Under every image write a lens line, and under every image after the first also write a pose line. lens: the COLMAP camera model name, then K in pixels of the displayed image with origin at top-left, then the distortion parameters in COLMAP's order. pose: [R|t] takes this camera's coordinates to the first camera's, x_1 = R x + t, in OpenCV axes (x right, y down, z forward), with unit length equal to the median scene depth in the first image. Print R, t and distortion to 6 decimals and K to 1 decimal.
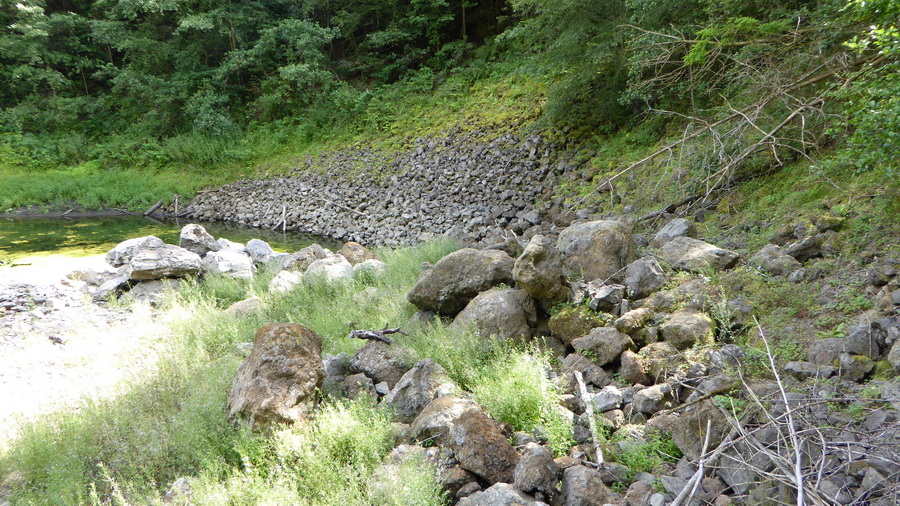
lens RADIAL K [[693.2, 0, 450.0], [0, 693.2, 253.0], [0, 0, 1]] dist [-0.037201, 0.010997]
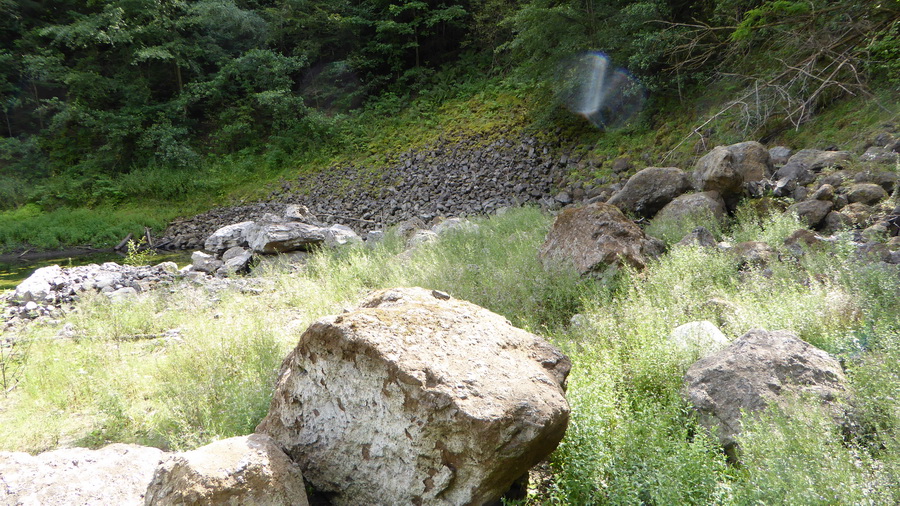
lens RADIAL K [[693.2, 0, 450.0], [0, 693.2, 253.0], [0, 0, 1]] dist [-0.037201, 0.010997]
pose [[0.969445, -0.078223, 0.232501, -0.218707], [0.100695, 0.991159, -0.086396, 0.076841], [-0.223687, 0.107168, 0.968751, -0.014357]]
